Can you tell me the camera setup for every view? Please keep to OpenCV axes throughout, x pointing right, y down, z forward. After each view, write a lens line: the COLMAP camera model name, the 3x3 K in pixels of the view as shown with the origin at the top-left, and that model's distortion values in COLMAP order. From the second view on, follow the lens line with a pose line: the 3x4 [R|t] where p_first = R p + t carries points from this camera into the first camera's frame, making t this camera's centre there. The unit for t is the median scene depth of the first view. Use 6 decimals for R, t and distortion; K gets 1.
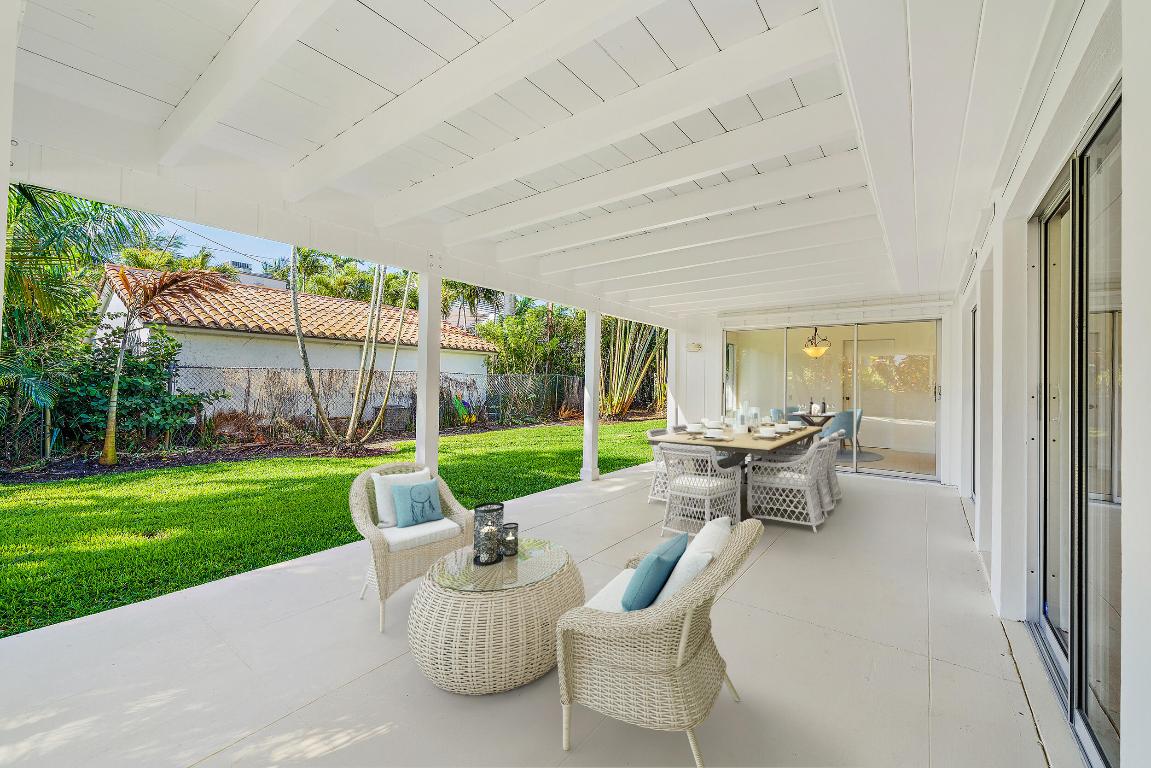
lens RADIAL K [[462.1, 0, 575.0], [0, 462.1, 383.7], [0, 0, 1]] dist [-0.000153, 0.000234]
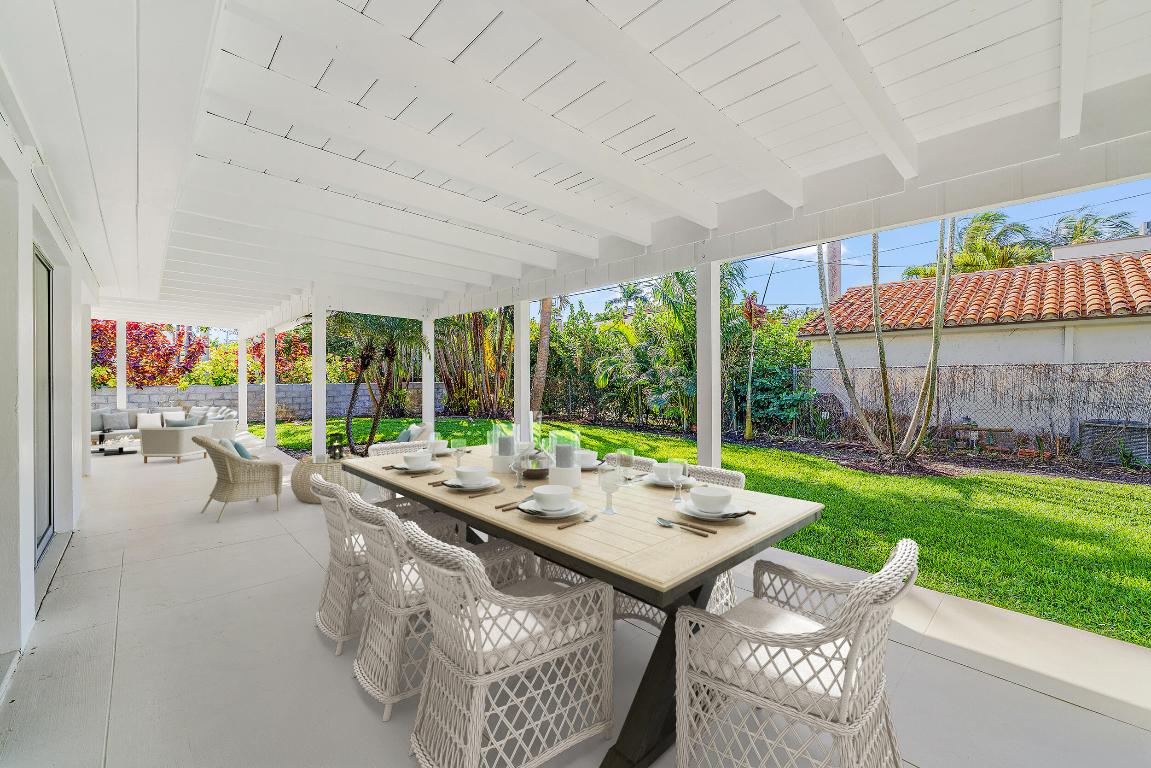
lens RADIAL K [[462.1, 0, 575.2], [0, 462.1, 385.0], [0, 0, 1]] dist [-0.000153, 0.000234]
pose [[-0.165794, -0.001319, -0.986160, 0.468130], [0.001224, 0.999998, -0.001543, 0.002849], [0.986160, -0.001463, -0.165792, 0.607884]]
